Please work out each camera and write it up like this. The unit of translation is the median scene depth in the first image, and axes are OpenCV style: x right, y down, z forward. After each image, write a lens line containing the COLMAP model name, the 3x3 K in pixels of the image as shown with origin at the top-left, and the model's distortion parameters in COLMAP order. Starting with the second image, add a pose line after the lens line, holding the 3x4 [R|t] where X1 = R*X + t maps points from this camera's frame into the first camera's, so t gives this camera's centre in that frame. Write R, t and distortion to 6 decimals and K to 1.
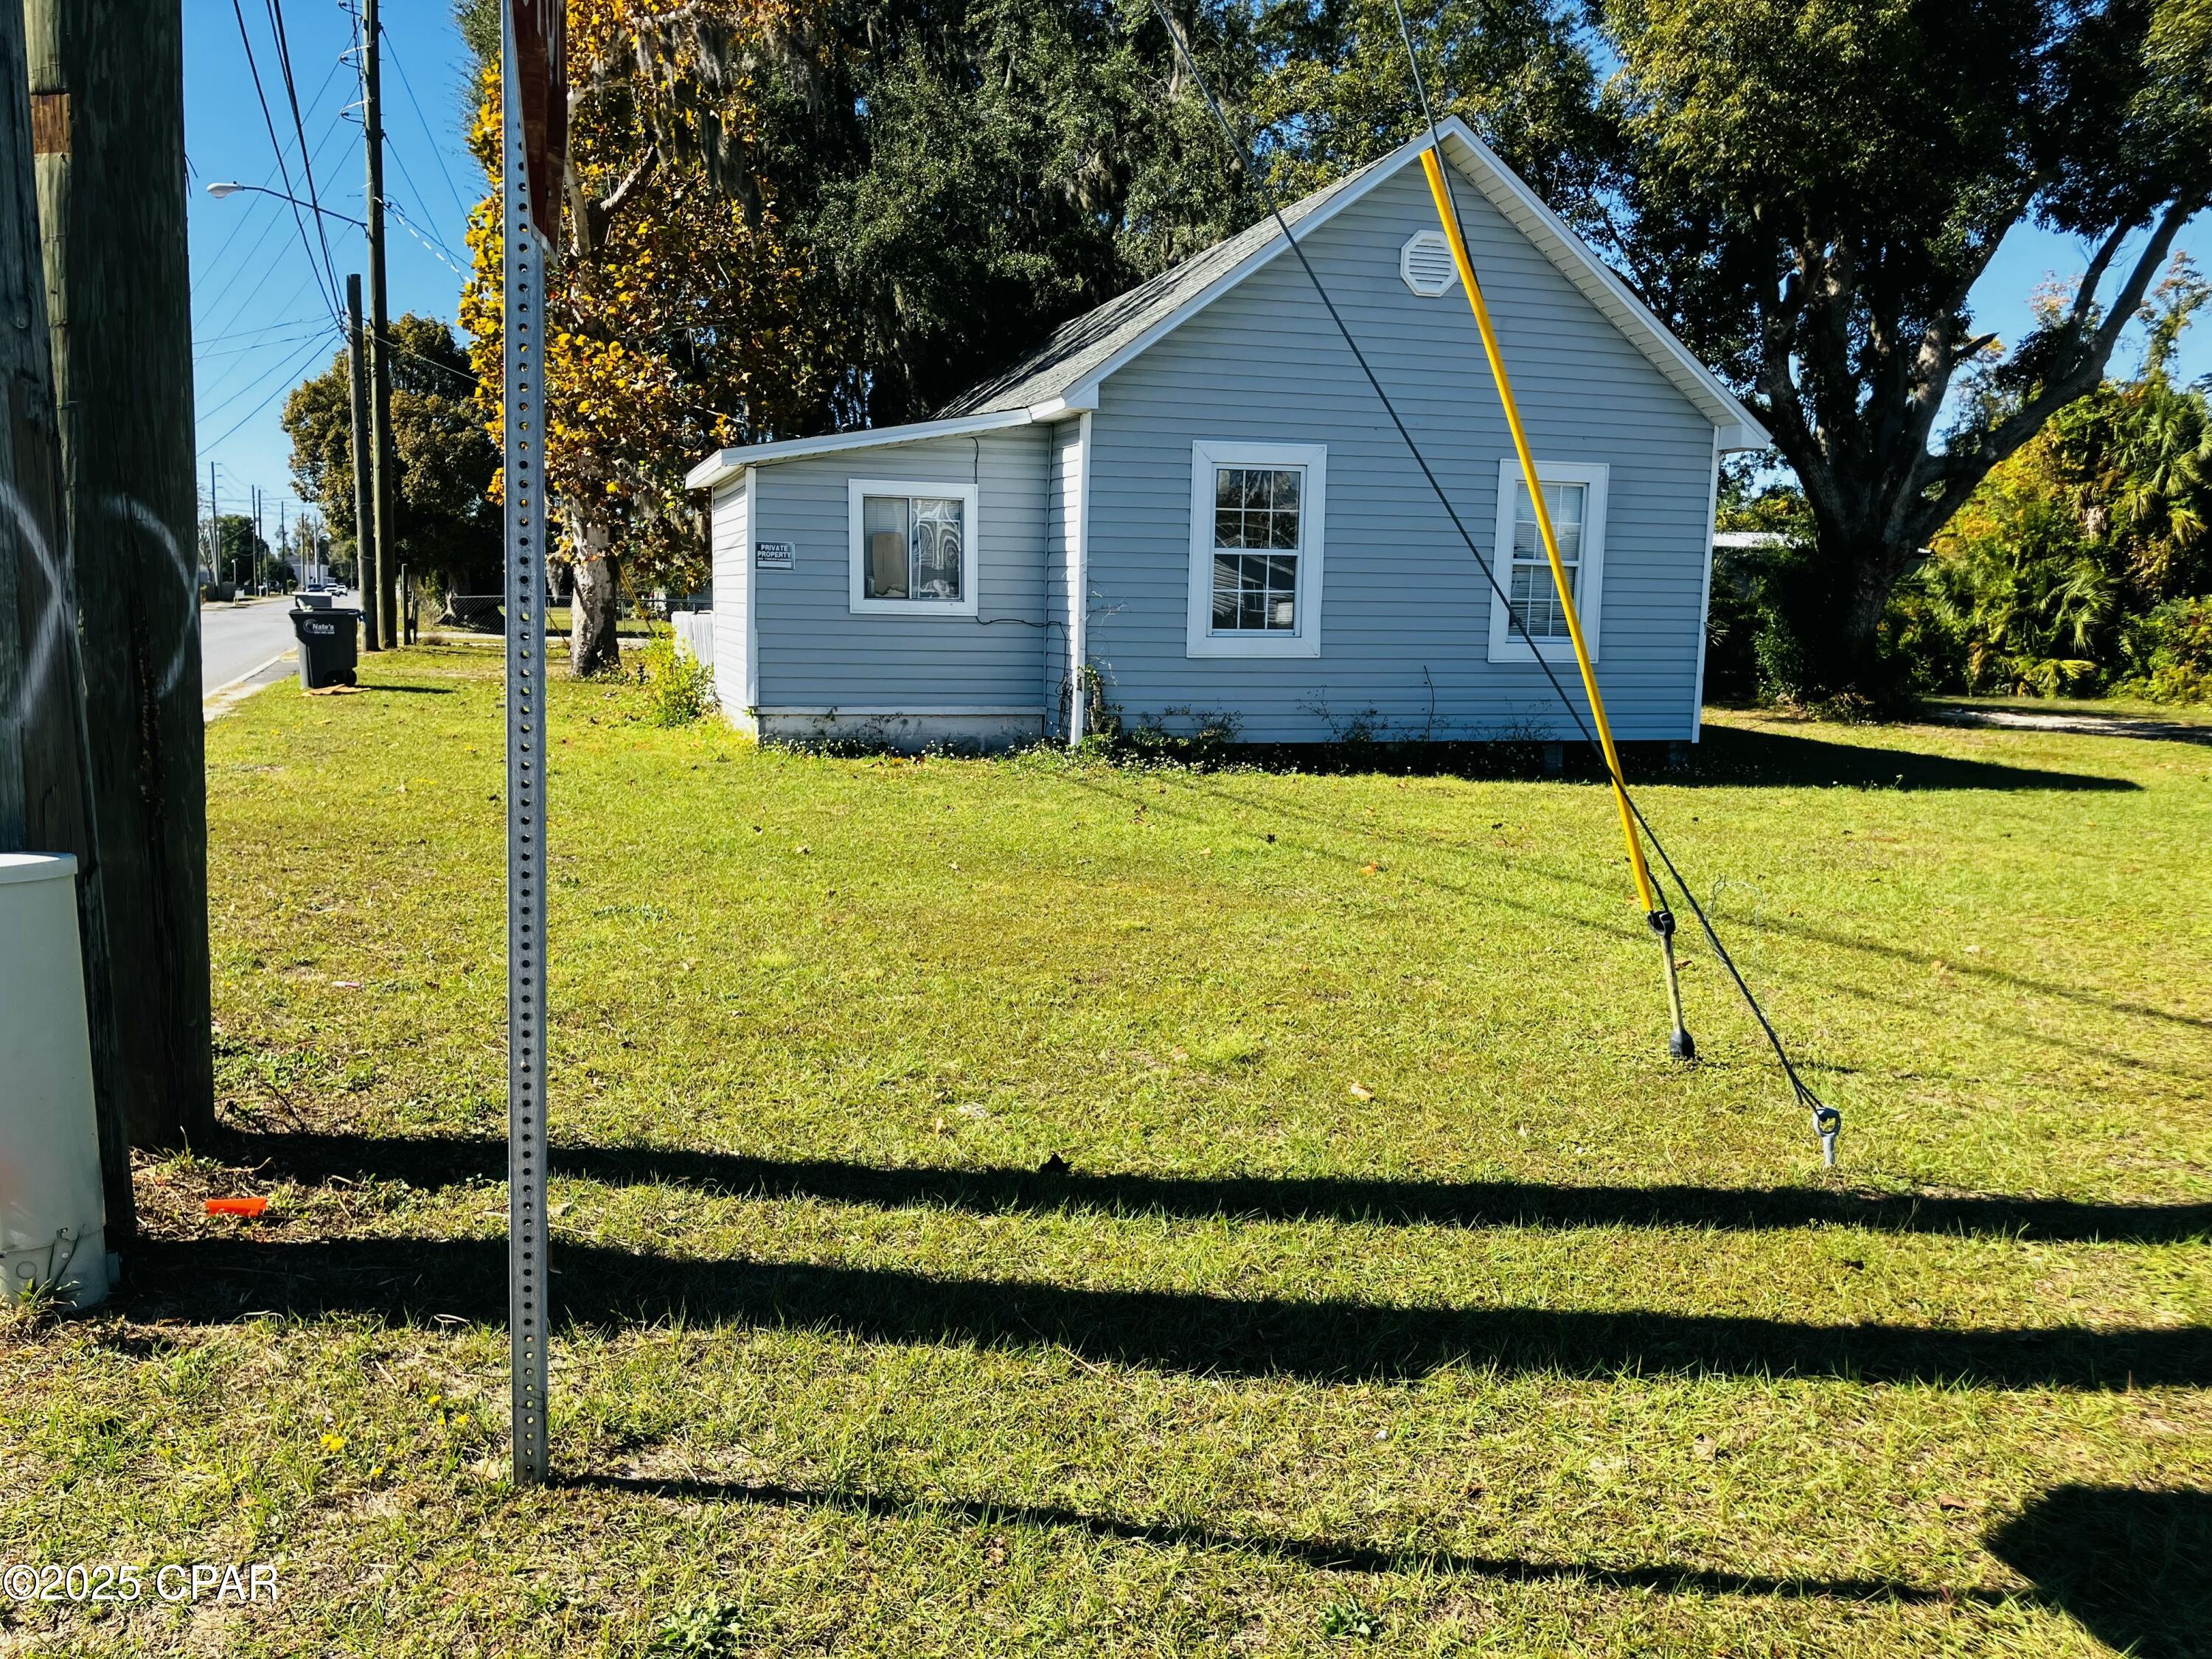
lens RADIAL K [[1799.5, 0, 1103.0], [0, 1799.5, 841.3], [0, 0, 1]] dist [0.045113, -0.072978]
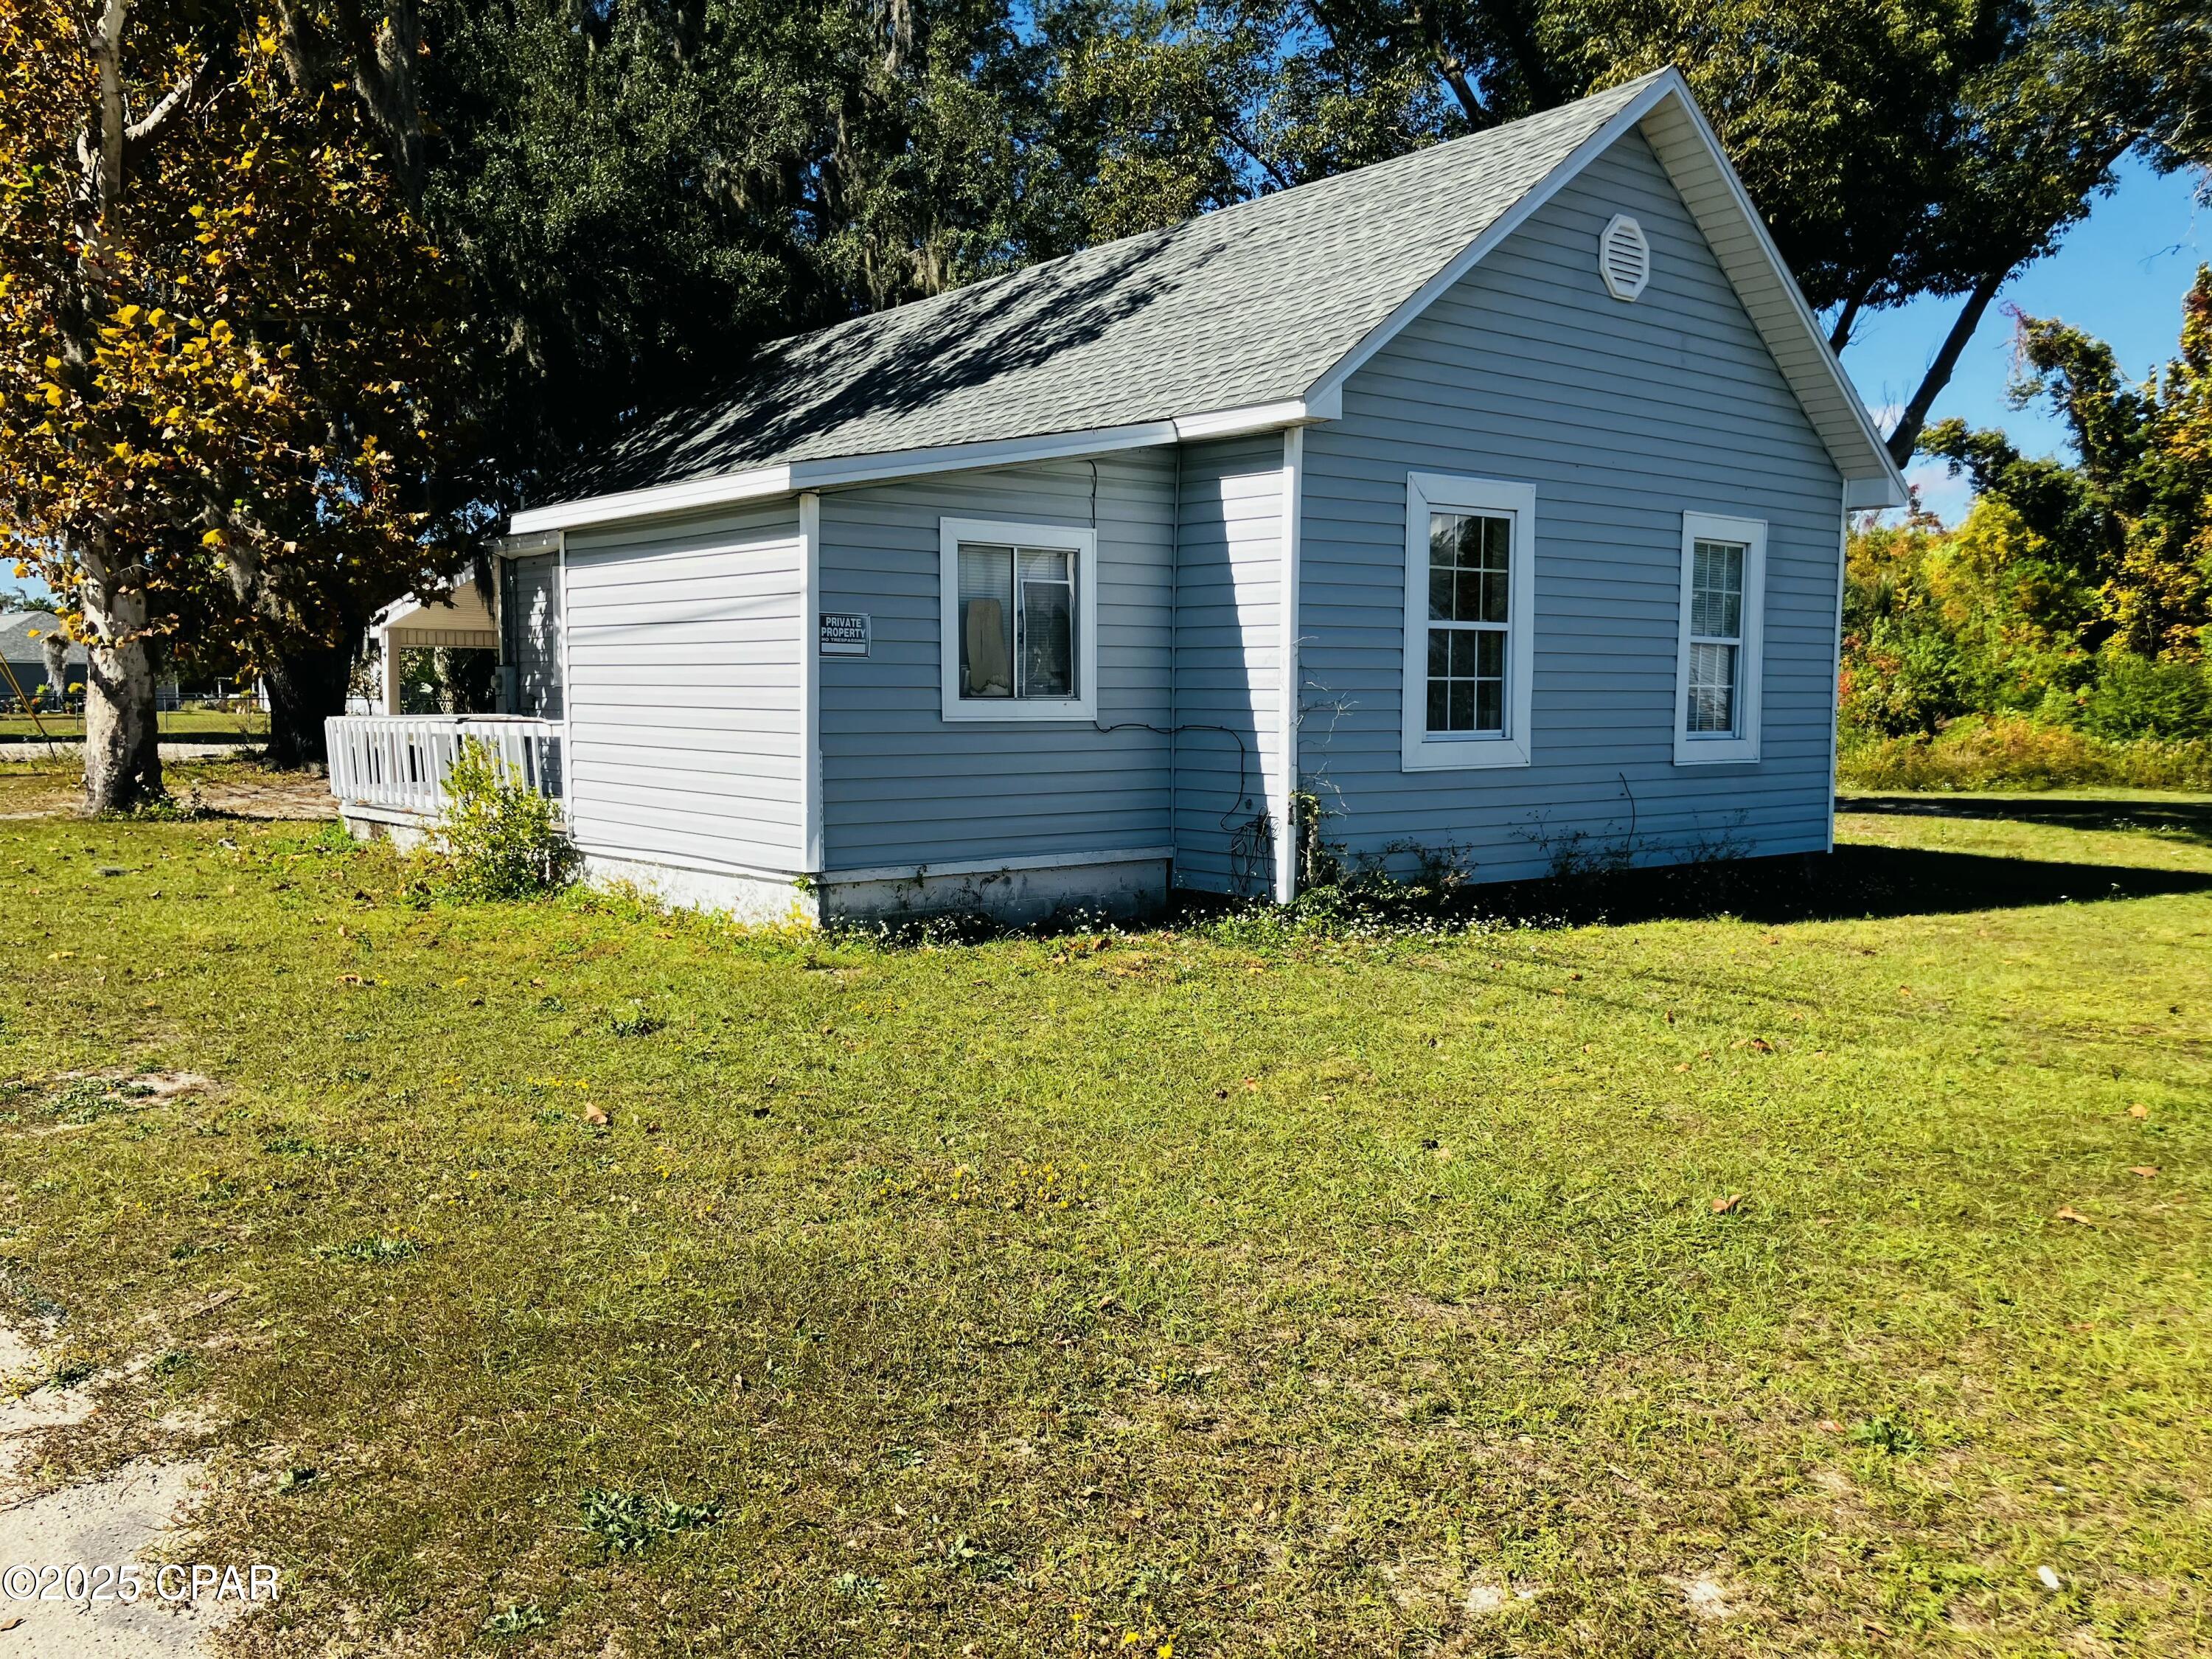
lens RADIAL K [[1794.5, 0, 1101.7], [0, 1794.5, 829.0], [0, 0, 1]] dist [0.014033, 0.005229]
pose [[0.924799, -0.042997, 0.378018, -0.328802], [0.061515, 0.997418, -0.037044, -0.059382], [-0.375450, 0.057512, 0.925057, 0.377533]]
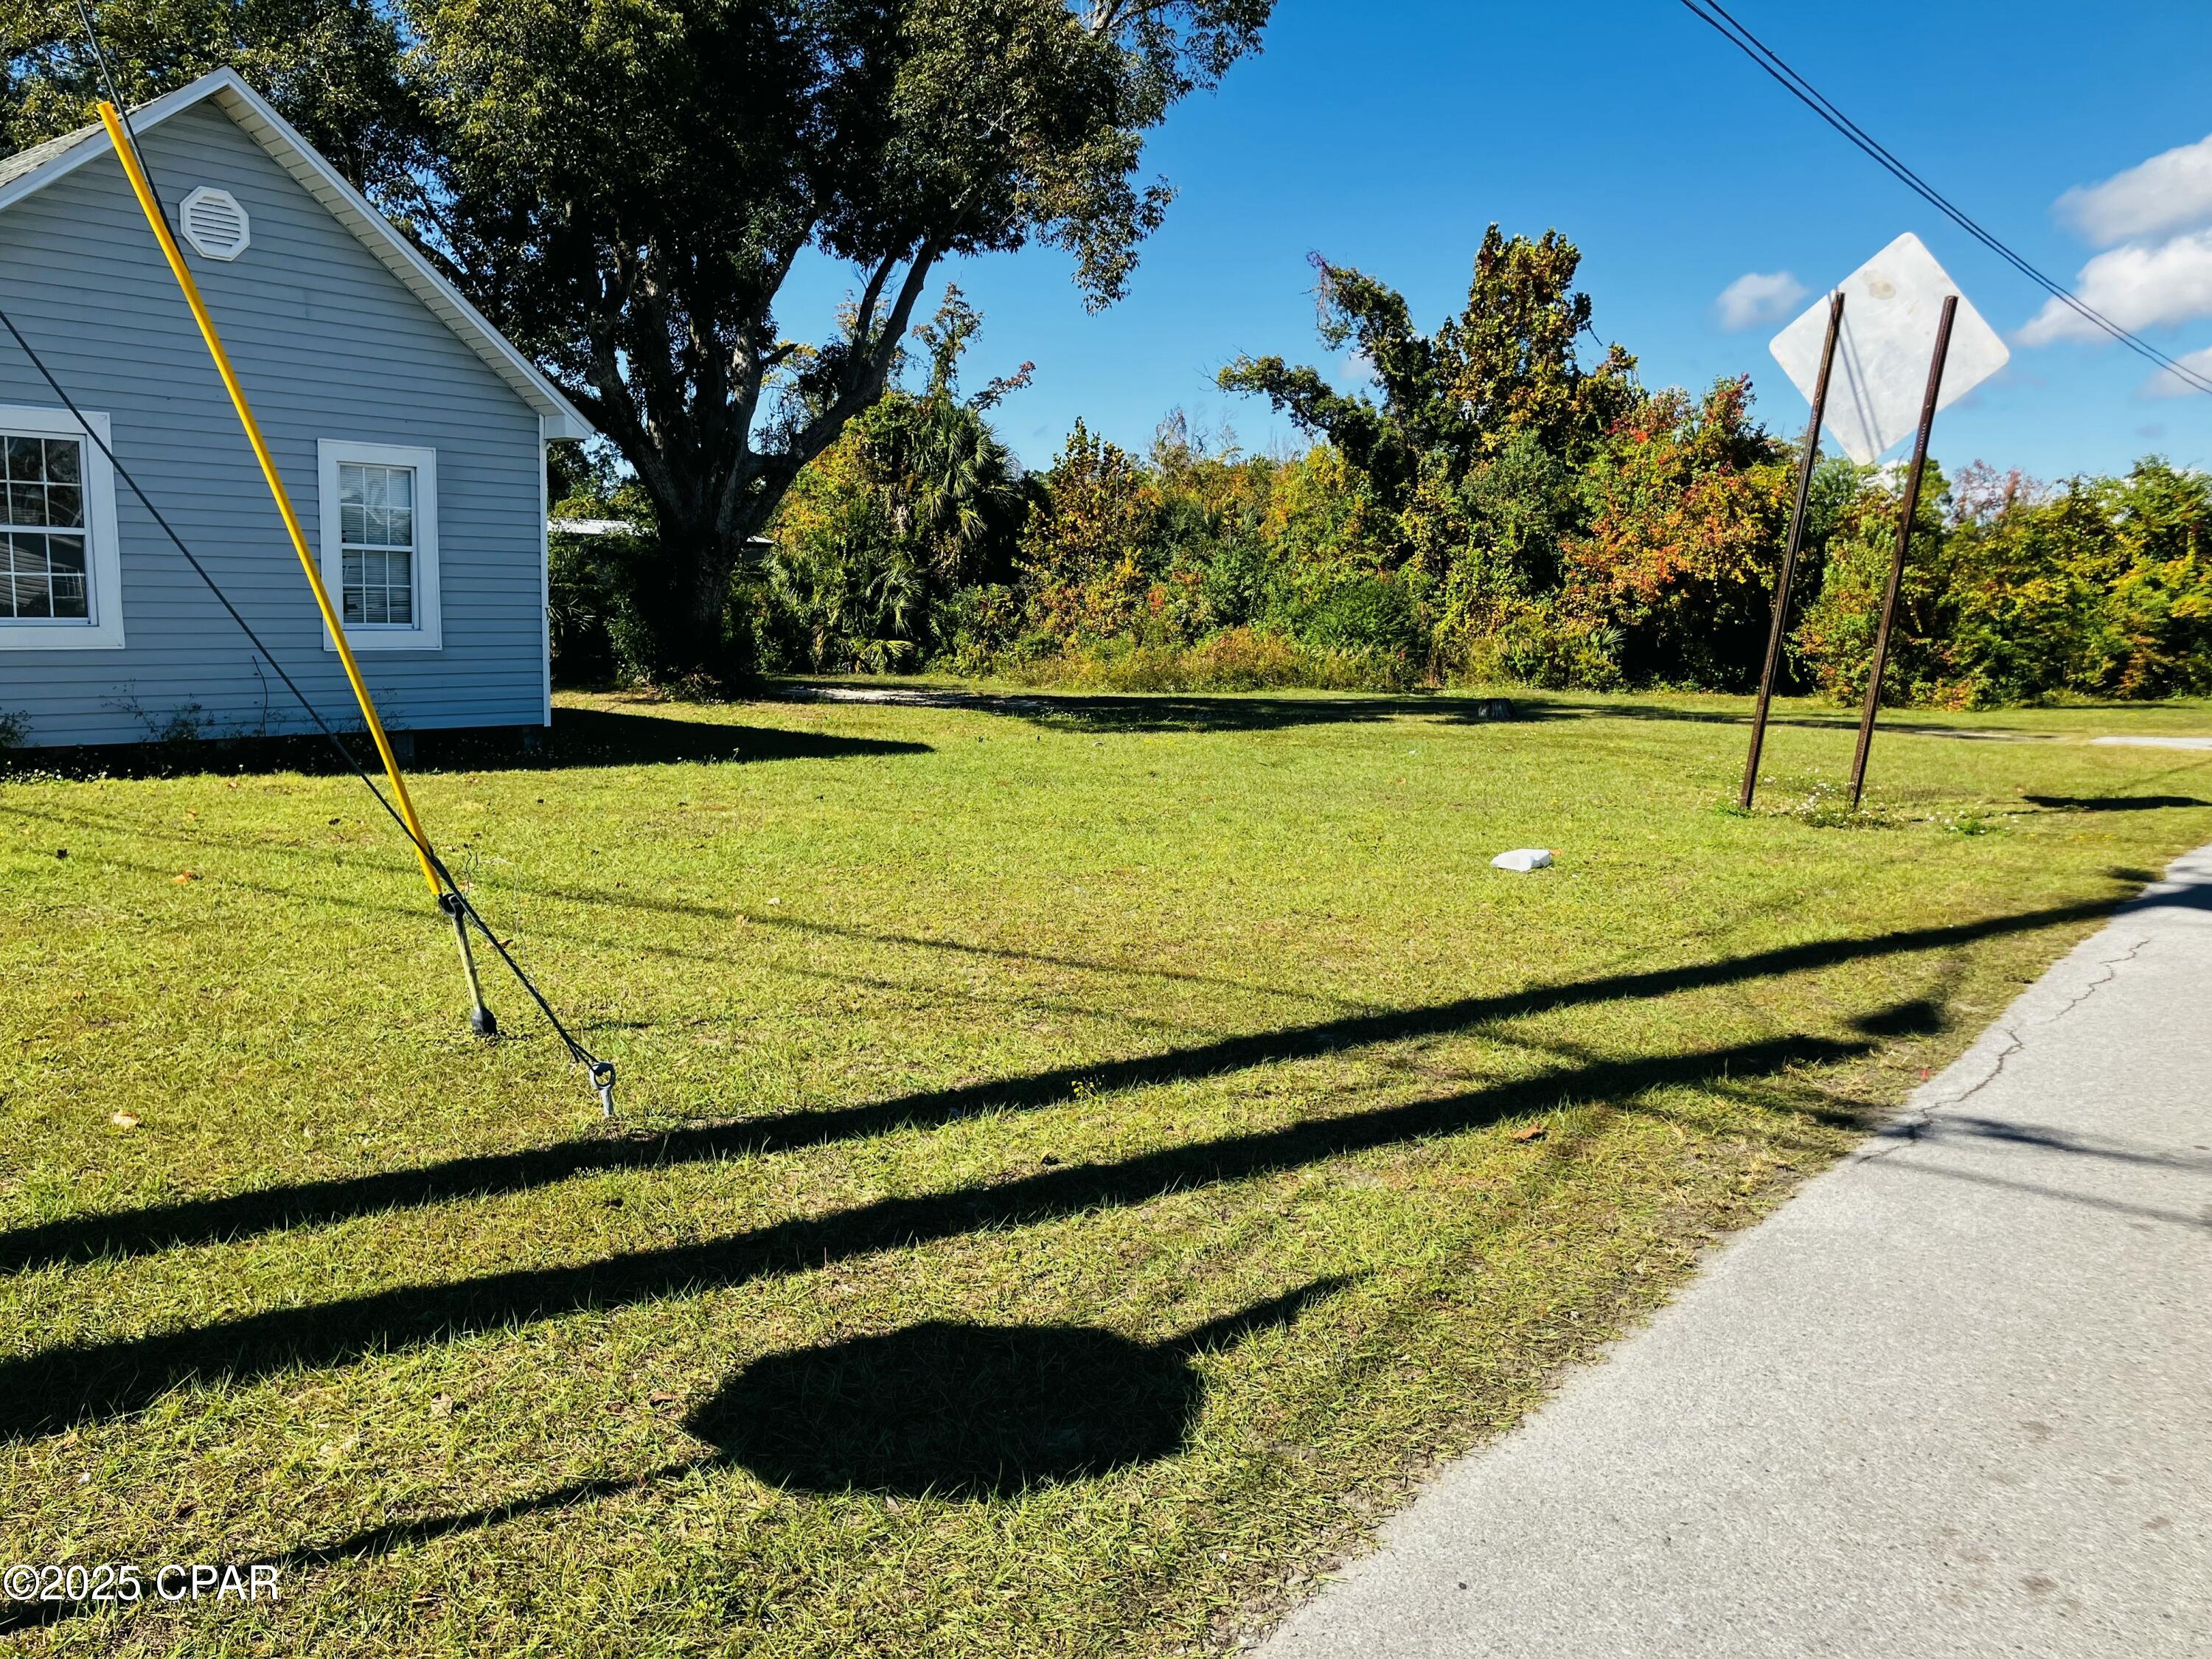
lens RADIAL K [[1795.9, 0, 1076.2], [0, 1795.9, 845.7], [0, 0, 1]] dist [0.006483, 0.002760]
pose [[0.833889, -0.080036, 0.546098, 0.018090], [0.074038, 0.996709, 0.033022, 0.001472], [-0.546943, 0.012896, 0.837070, -0.012452]]
